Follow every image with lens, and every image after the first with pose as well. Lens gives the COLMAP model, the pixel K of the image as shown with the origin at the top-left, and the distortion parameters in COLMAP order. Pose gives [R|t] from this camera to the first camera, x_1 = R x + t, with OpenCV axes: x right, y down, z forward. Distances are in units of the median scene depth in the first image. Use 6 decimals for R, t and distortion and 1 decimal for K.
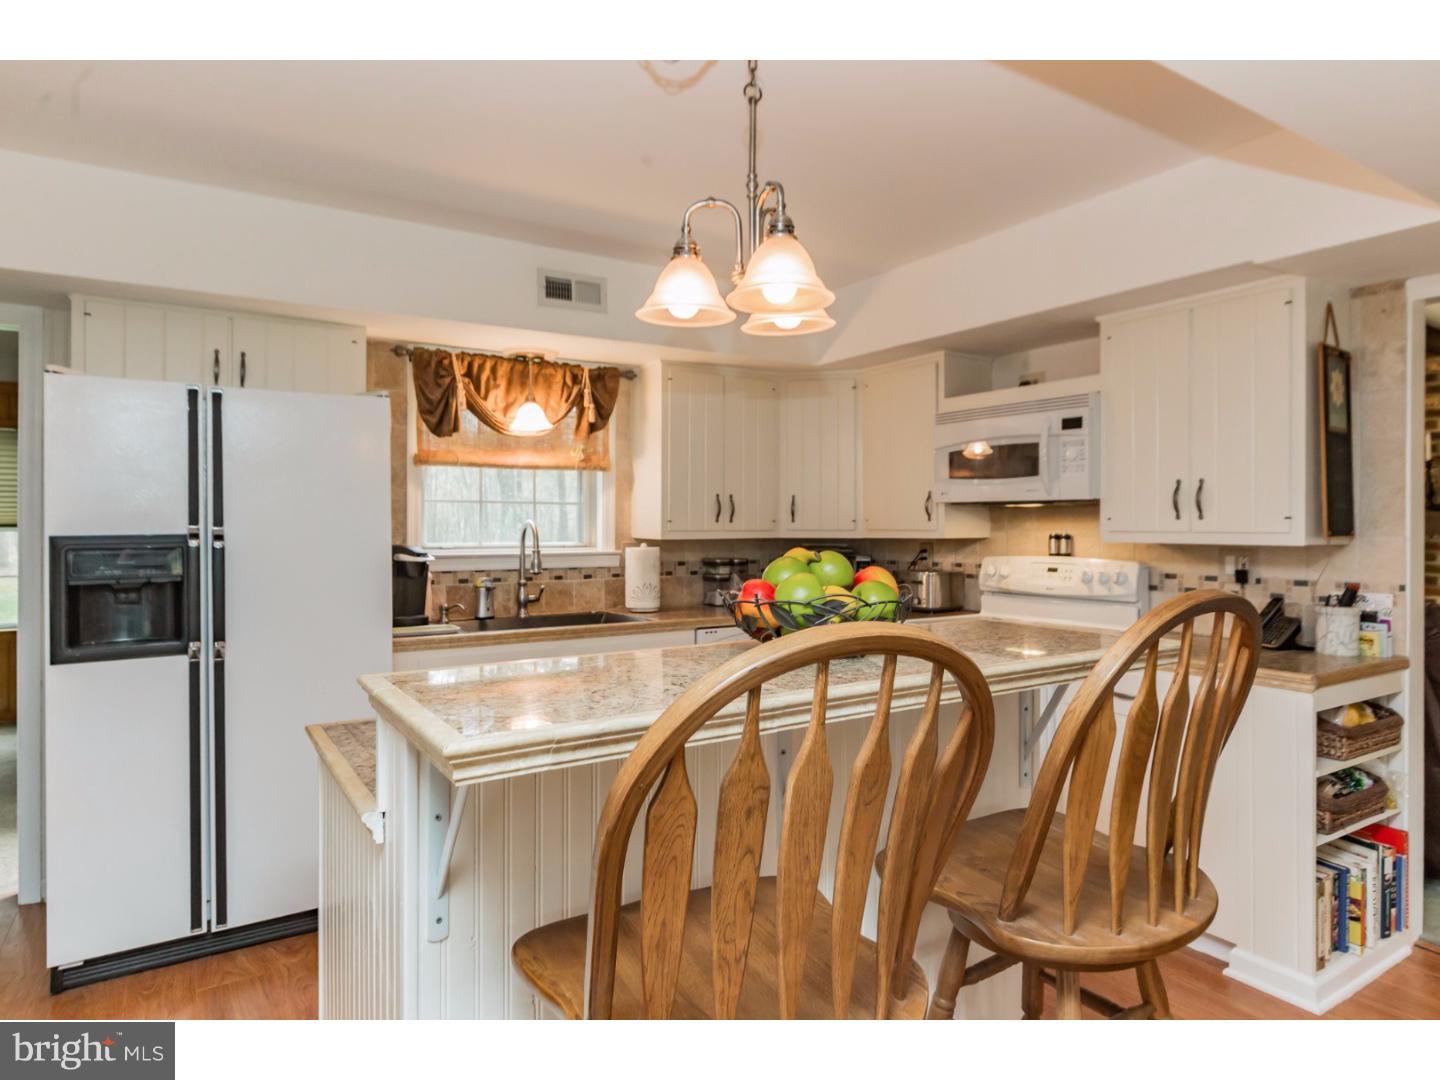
lens RADIAL K [[870.9, 0, 626.1], [0, 870.9, 530.1], [0, 0, 1]] dist [-0.002747, -0.000715]
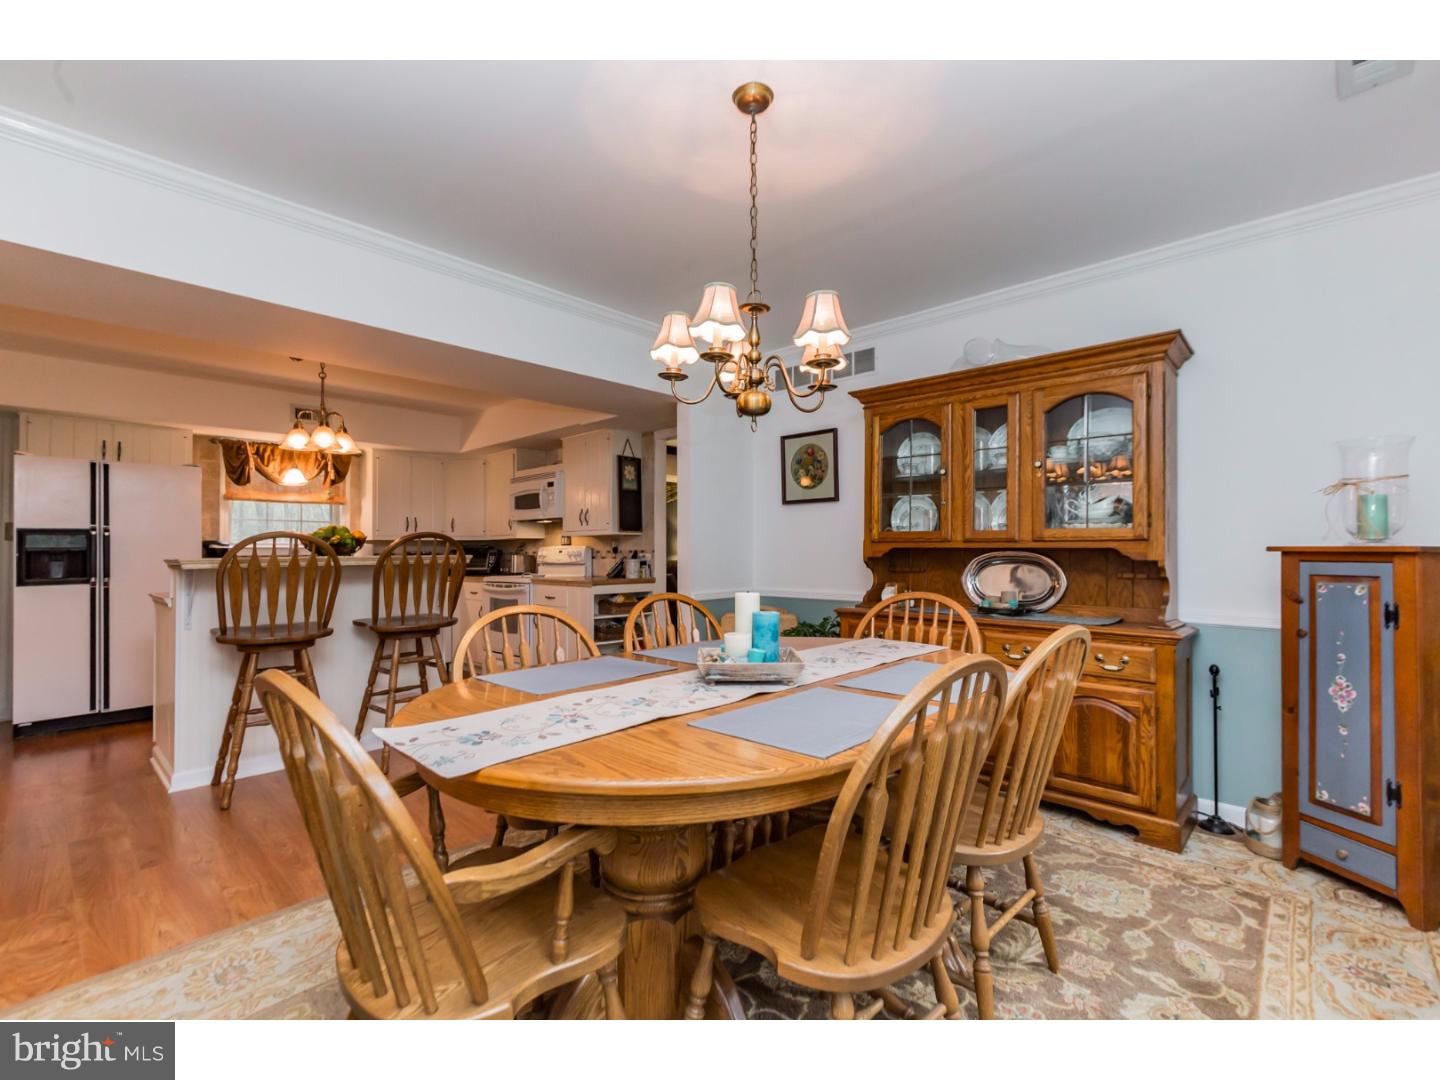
lens RADIAL K [[650.9, 0, 644.9], [0, 650.9, 538.8], [0, 0, 1]] dist [0.000525, -0.000053]
pose [[0.963185, -0.005592, 0.268781, 0.305313], [0.013008, 0.999582, -0.025816, 0.069319], [-0.268525, 0.028362, 0.962855, -0.725501]]
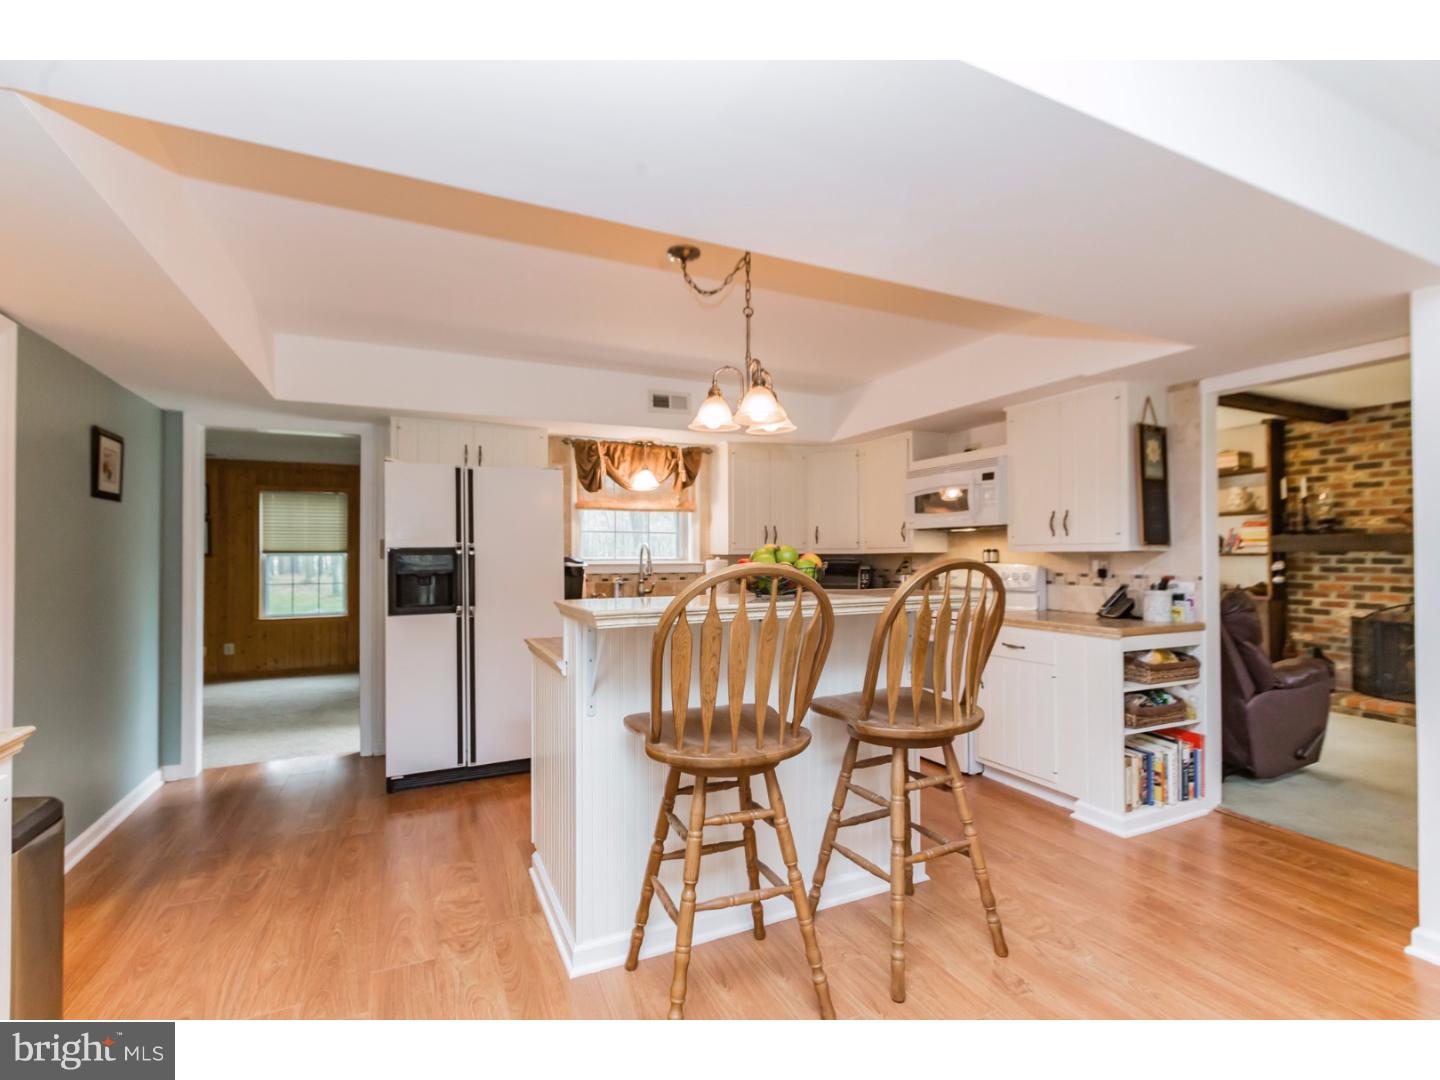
lens RADIAL K [[638.2, 0, 648.0], [0, 638.2, 548.3], [0, 0, 1]] dist [0.000453, 0.000233]
pose [[0.992688, -0.007030, -0.120507, 0.045989], [0.004863, 0.999821, -0.018265, 0.025766], [0.120614, 0.017545, 0.992544, -0.218852]]
